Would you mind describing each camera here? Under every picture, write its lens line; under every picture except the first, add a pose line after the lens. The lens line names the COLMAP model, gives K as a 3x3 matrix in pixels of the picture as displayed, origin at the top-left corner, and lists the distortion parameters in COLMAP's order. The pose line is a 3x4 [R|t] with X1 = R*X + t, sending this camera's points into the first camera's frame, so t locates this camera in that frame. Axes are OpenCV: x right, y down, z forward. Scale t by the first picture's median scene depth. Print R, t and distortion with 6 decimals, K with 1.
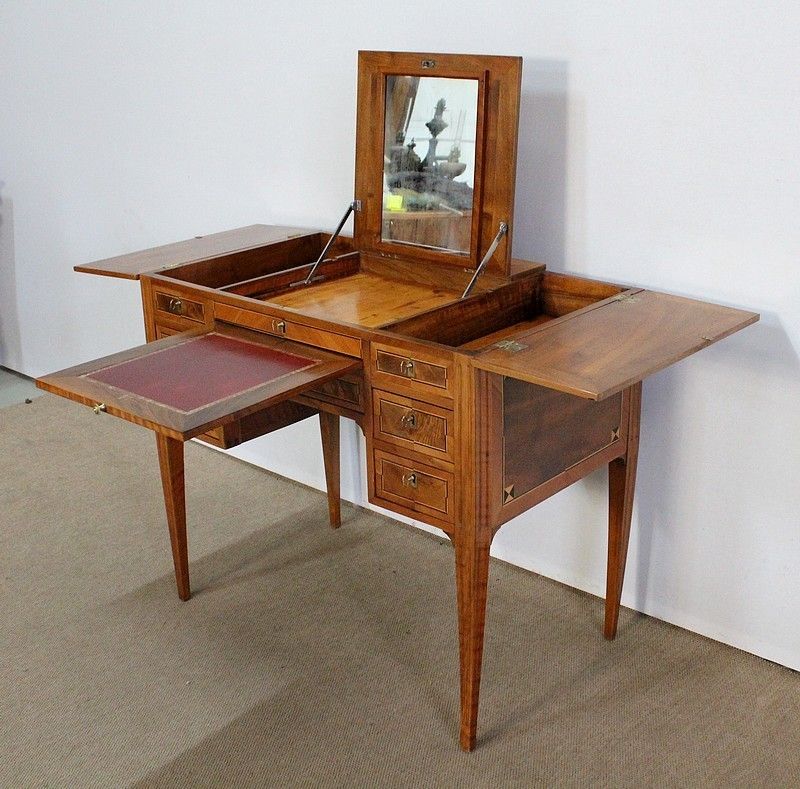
lens RADIAL K [[1121.6, 0, 400.0], [0, 1121.6, 394.5], [0, 0, 1]] dist [-0.115982, 0.053173]
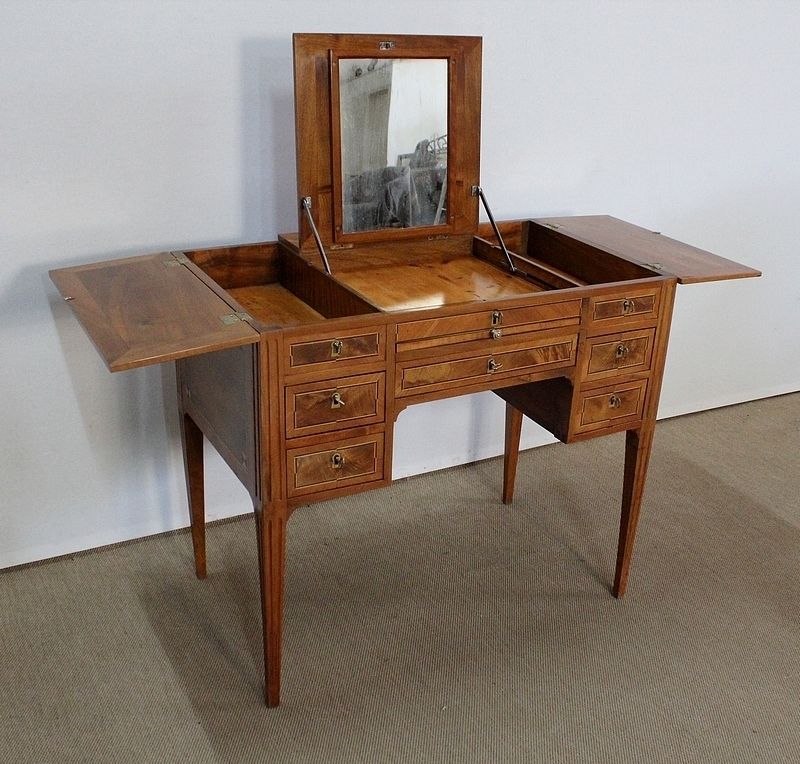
lens RADIAL K [[1011.5, 0, 421.3], [0, 1011.5, 413.2], [0, 0, 1]] dist [-0.130035, 0.072269]
pose [[0.316975, -0.353531, 0.880081, -0.888350], [0.276788, 0.922018, 0.270687, -0.229271], [-0.907147, 0.157795, 0.390109, 0.683286]]
